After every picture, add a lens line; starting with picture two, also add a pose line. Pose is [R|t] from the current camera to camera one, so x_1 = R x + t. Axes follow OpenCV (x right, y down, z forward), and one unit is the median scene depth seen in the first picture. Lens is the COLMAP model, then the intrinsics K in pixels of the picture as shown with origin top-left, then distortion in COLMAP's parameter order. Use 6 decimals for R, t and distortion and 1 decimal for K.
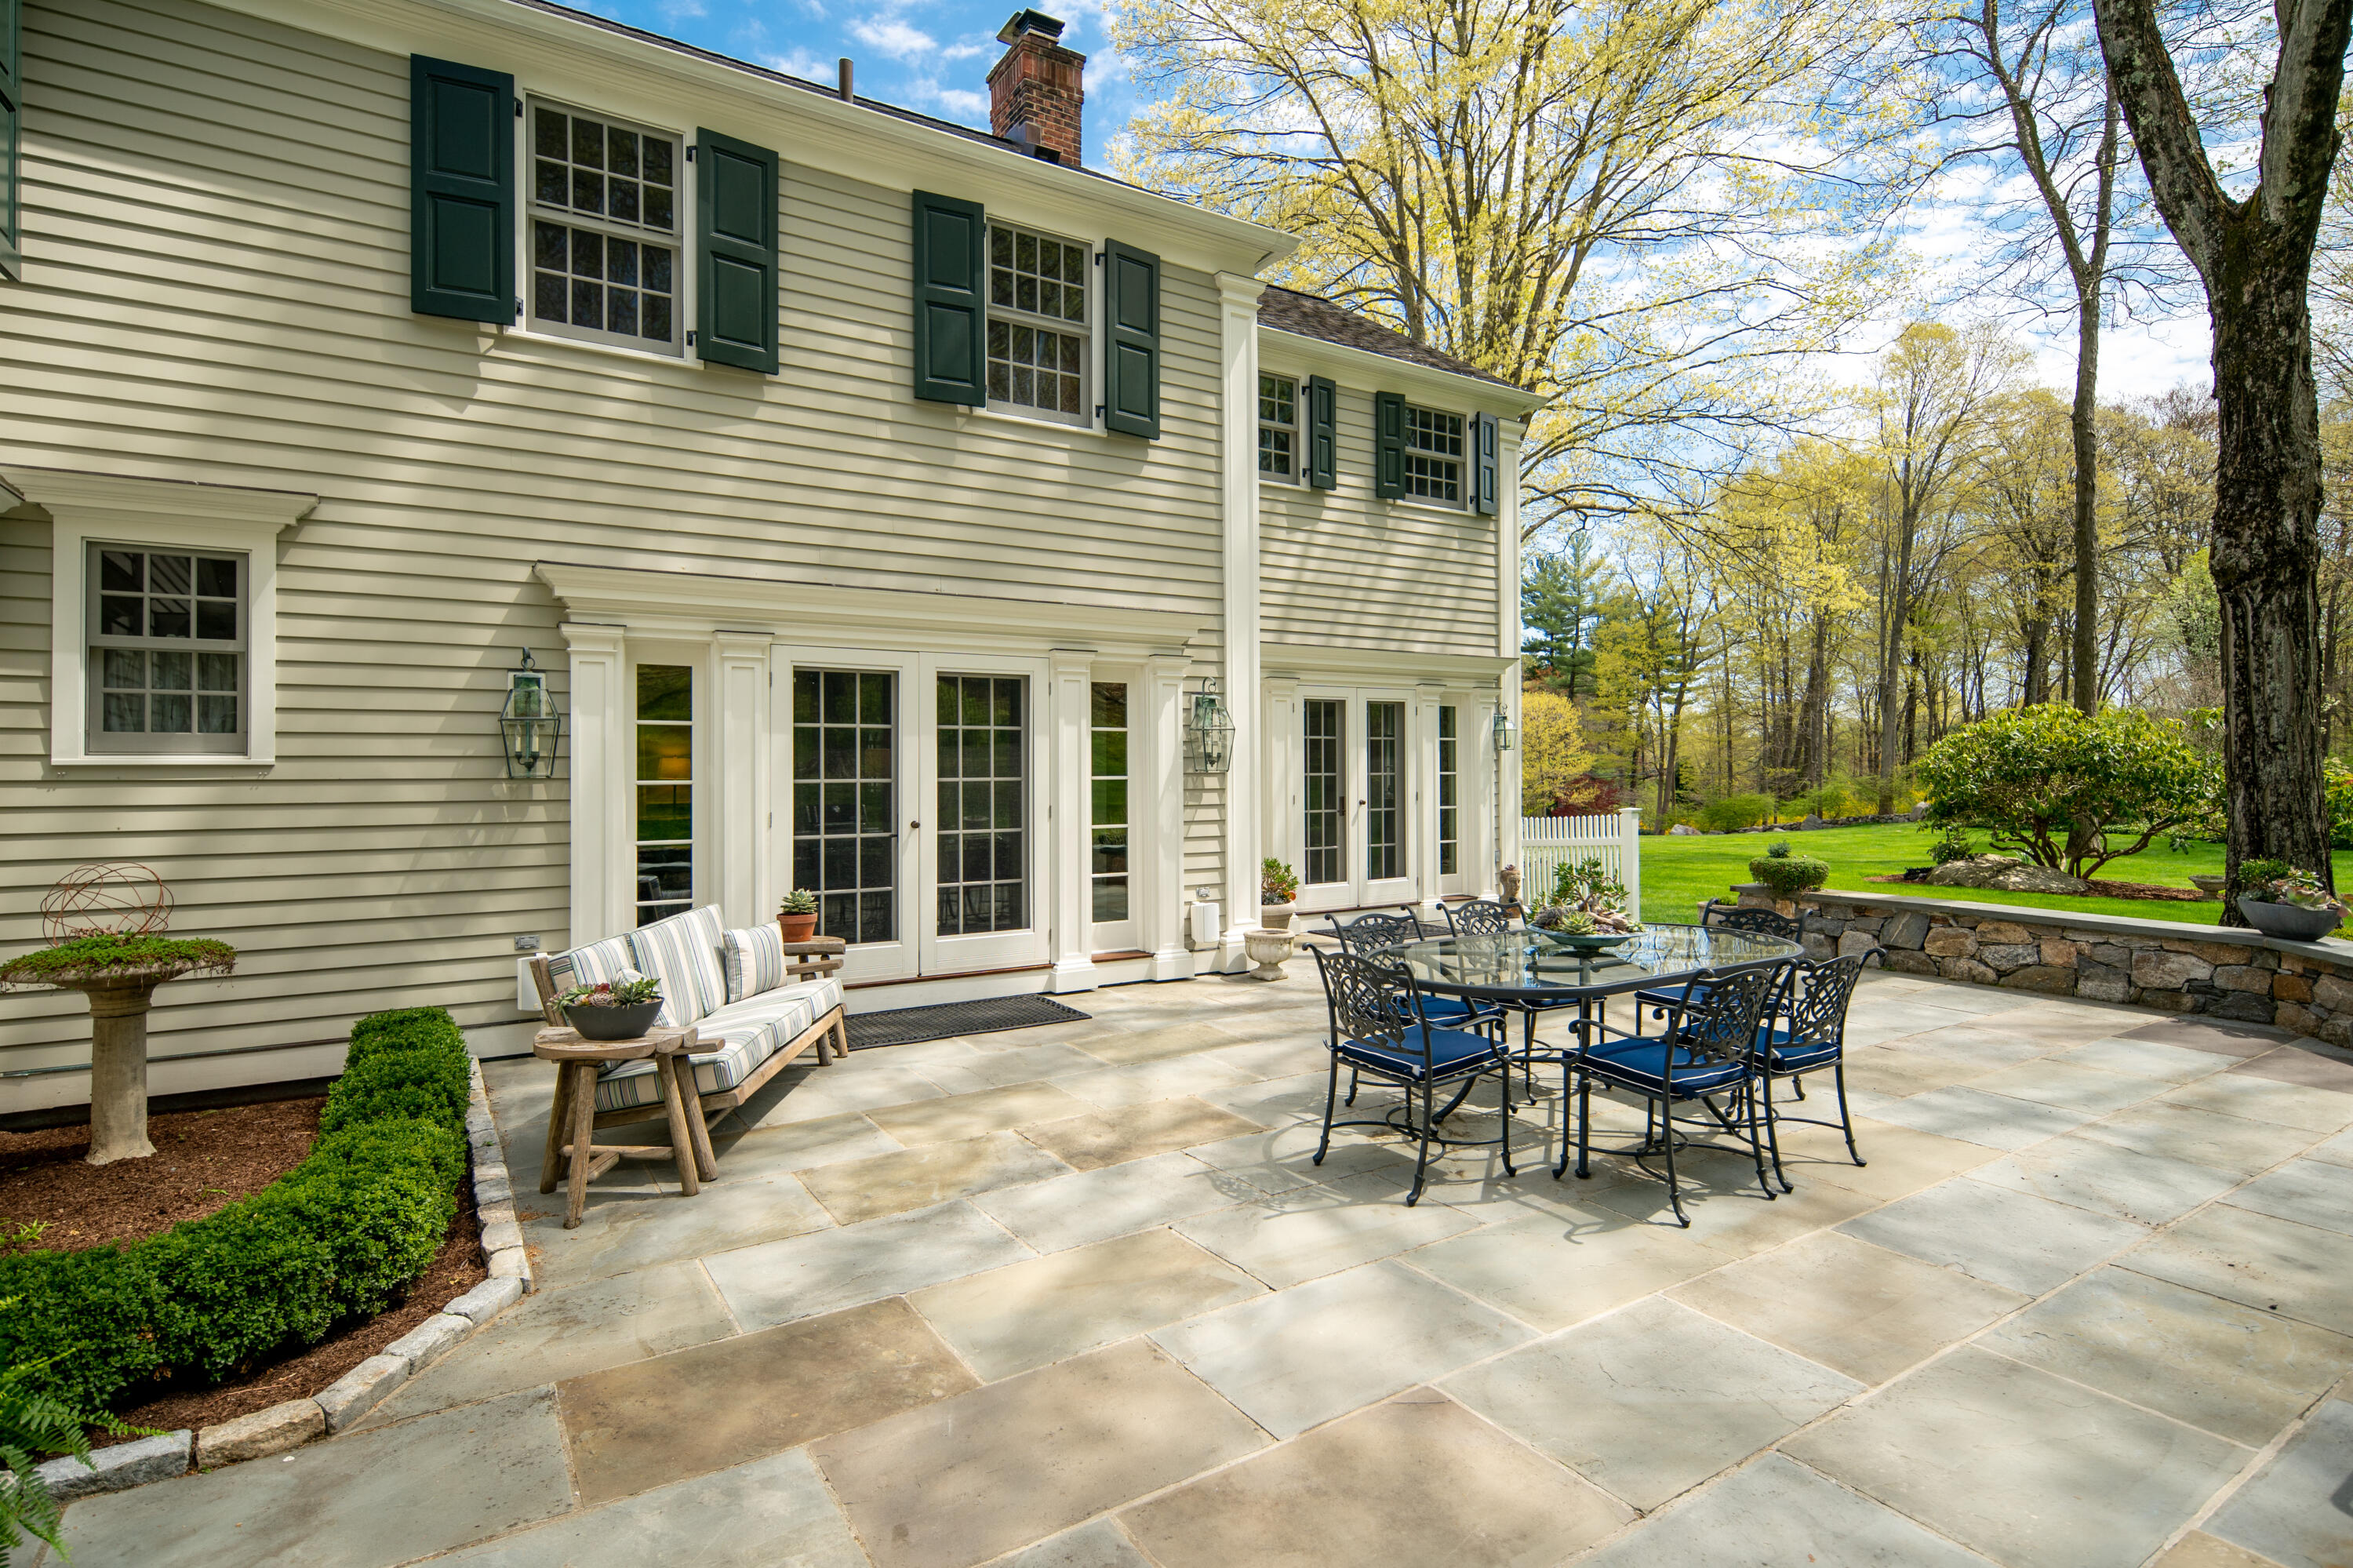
lens RADIAL K [[1184.3, 0, 1194.2], [0, 1184.3, 758.8], [0, 0, 1]] dist [0.003631, 0.000575]
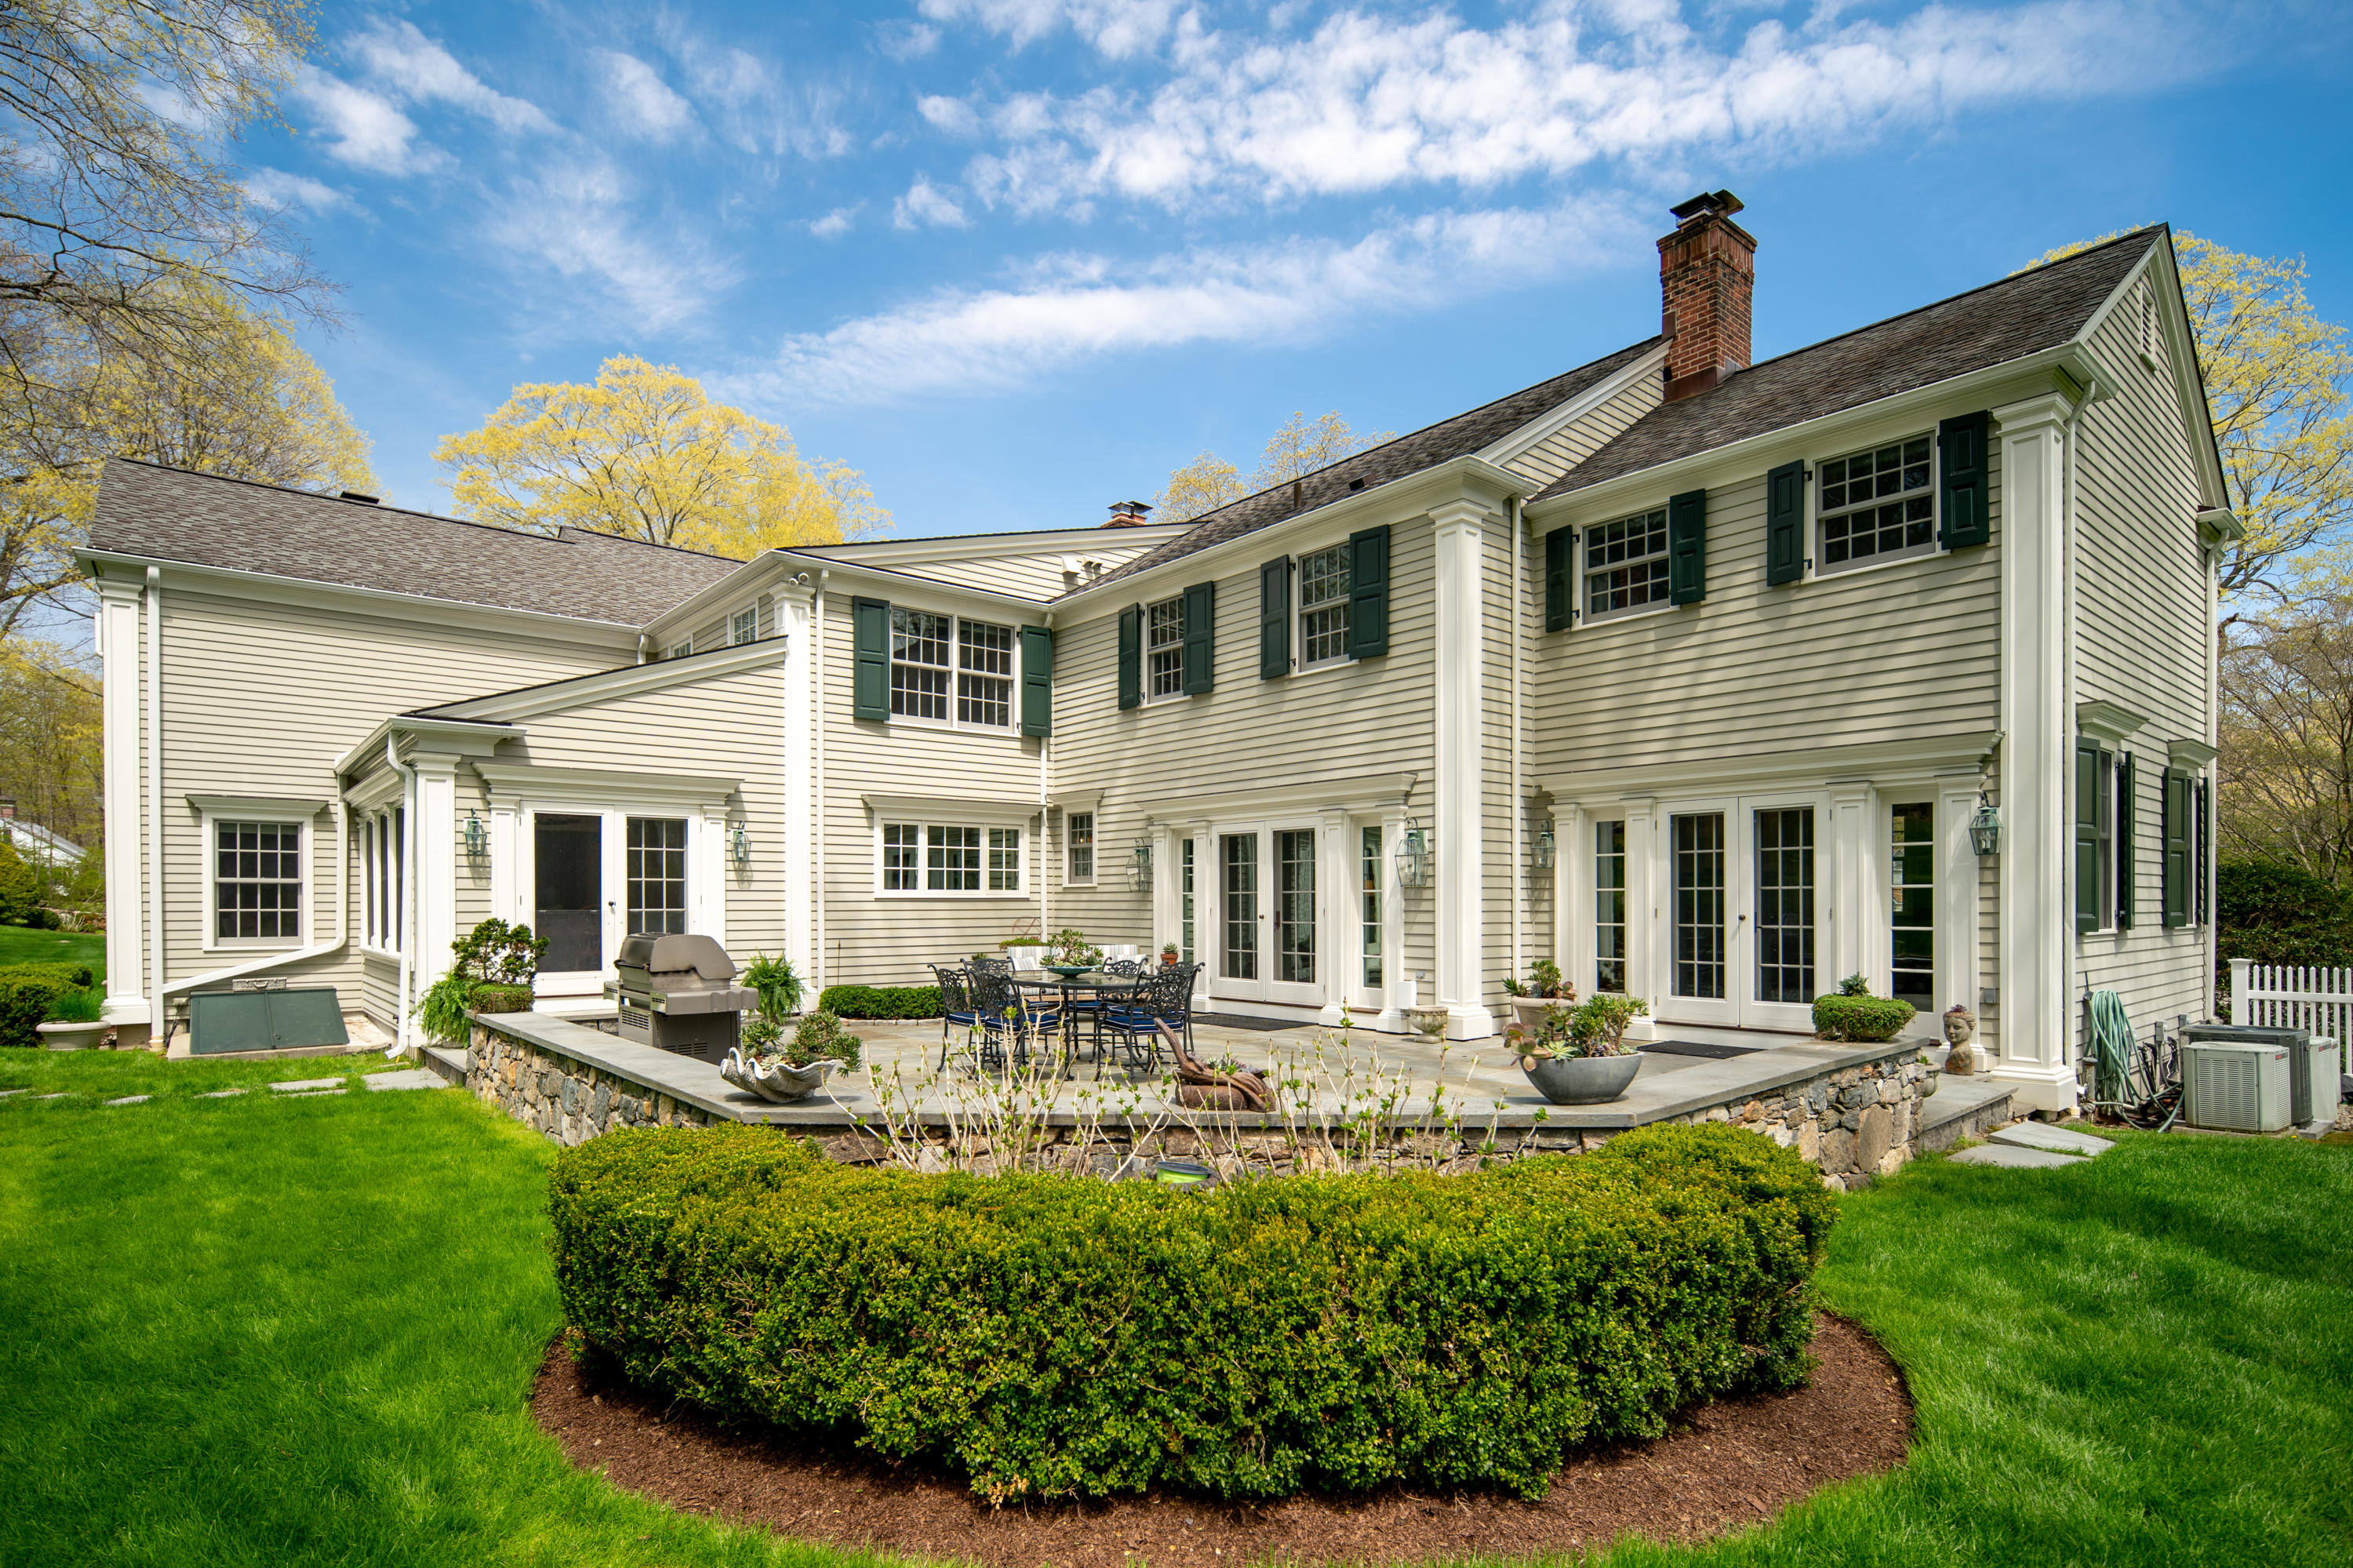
lens RADIAL K [[1184.3, 0, 1137.0], [0, 1184.3, 906.9], [0, 0, 1]] dist [0.003631, 0.000575]
pose [[0.104026, 0.007055, -0.994550, 1.527711], [0.008939, 0.999928, 0.008028, 0.023797], [0.994534, -0.009726, 0.103955, 0.618924]]
